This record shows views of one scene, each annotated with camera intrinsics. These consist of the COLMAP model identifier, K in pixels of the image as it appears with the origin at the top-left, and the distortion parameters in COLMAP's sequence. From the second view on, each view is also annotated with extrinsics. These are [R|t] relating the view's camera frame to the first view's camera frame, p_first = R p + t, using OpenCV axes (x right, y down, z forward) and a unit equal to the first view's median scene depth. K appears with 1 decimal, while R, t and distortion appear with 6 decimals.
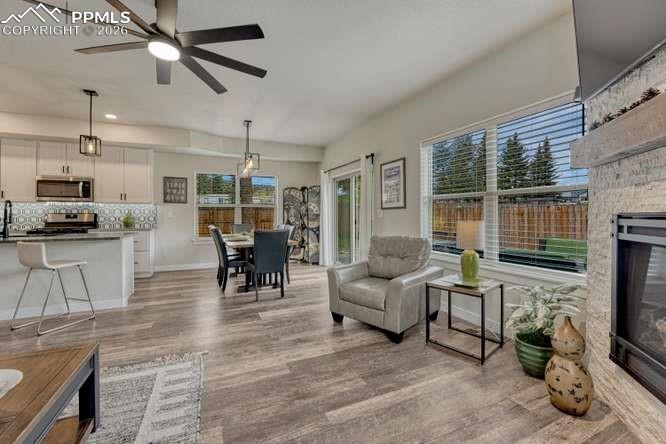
lens RADIAL K [[280.2, 0, 329.5], [0, 280.2, 214.9], [0, 0, 1]] dist [-0.008688, 0.000011]
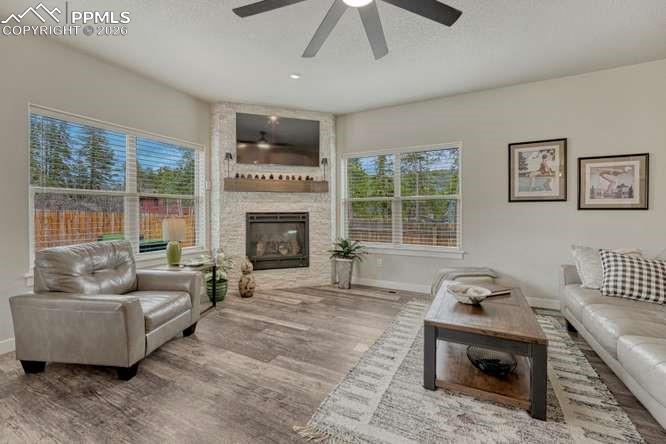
lens RADIAL K [[280.2, 0, 329.5], [0, 280.2, 214.9], [0, 0, 1]] dist [-0.008688, 0.000011]
pose [[-0.619825, -0.000583, 0.784740, -0.477576], [0.005552, 0.999971, 0.005128, 0.002676], [-0.784721, 0.007536, -0.619804, 0.646465]]
